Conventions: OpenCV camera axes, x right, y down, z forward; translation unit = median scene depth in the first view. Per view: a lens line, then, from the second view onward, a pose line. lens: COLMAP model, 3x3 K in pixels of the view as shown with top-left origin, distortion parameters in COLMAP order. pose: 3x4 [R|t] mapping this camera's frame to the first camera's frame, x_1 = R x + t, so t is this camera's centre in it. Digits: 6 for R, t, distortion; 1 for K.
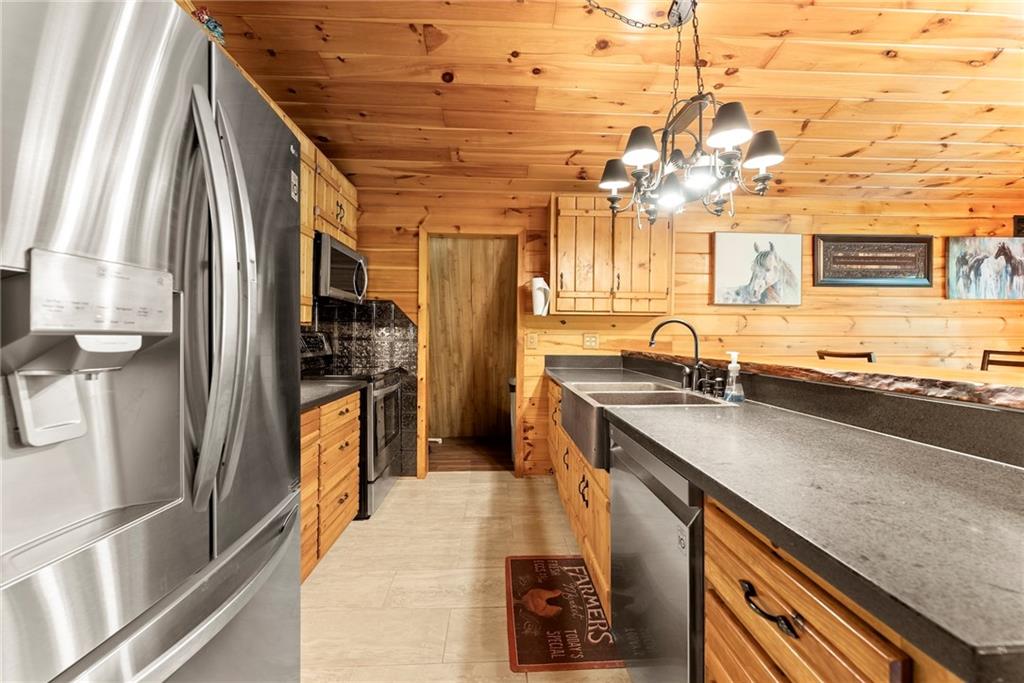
lens RADIAL K [[412.2, 0, 513.0], [0, 412.2, 339.4], [0, 0, 1]] dist [-0.000054, 0.000085]
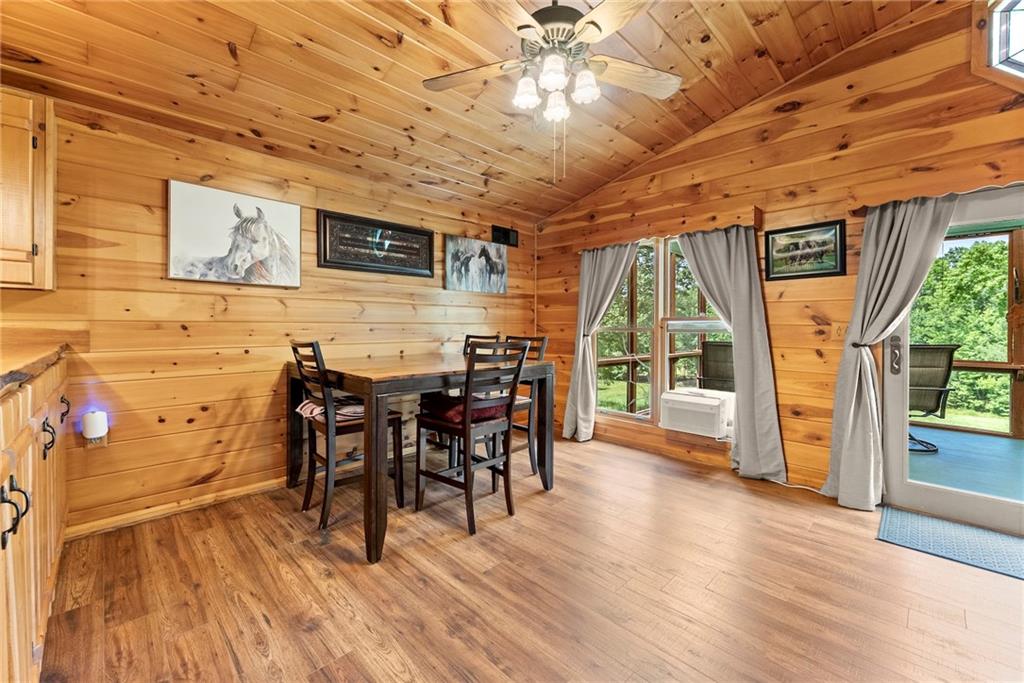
lens RADIAL K [[412.2, 0, 510.9], [0, 412.2, 328.0], [0, 0, 1]] dist [-0.000054, 0.000085]
pose [[0.738207, -0.007080, 0.674537, 0.477711], [0.004114, 0.999974, 0.005994, 0.000406], [-0.674561, -0.001650, 0.738217, 0.058929]]
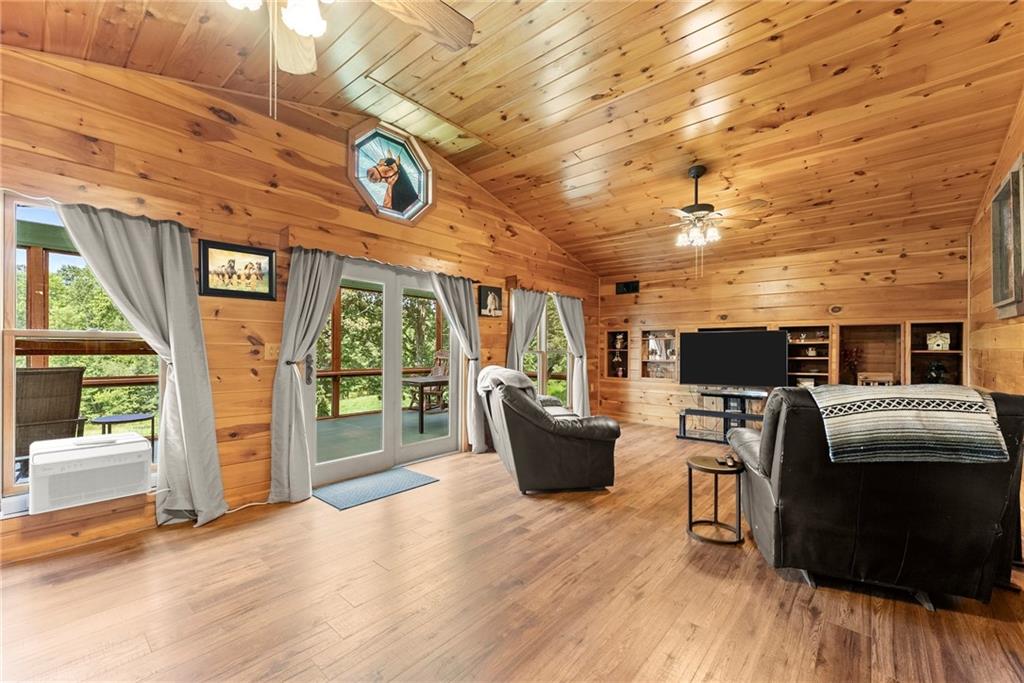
lens RADIAL K [[412.2, 0, 511.8], [0, 412.2, 353.3], [0, 0, 1]] dist [-0.000054, 0.000085]
pose [[-0.731600, -0.019313, 0.681460, 0.512153], [-0.008964, 0.999785, 0.018711, -0.002874], [-0.681675, 0.007580, -0.731616, 0.573541]]
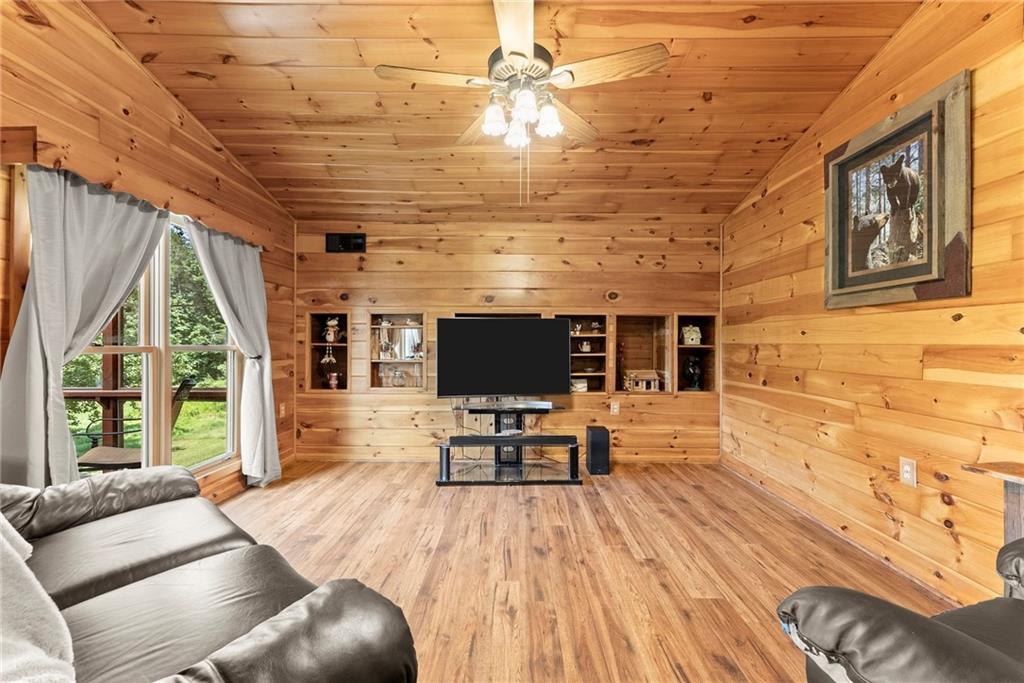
lens RADIAL K [[412.2, 0, 513.5], [0, 412.2, 347.8], [0, 0, 1]] dist [-0.000054, 0.000085]
pose [[-0.999054, -0.015398, 0.040665, 0.935923], [-0.014905, 0.999812, 0.012410, 0.001694], [-0.040848, 0.011792, -0.999096, -0.091405]]
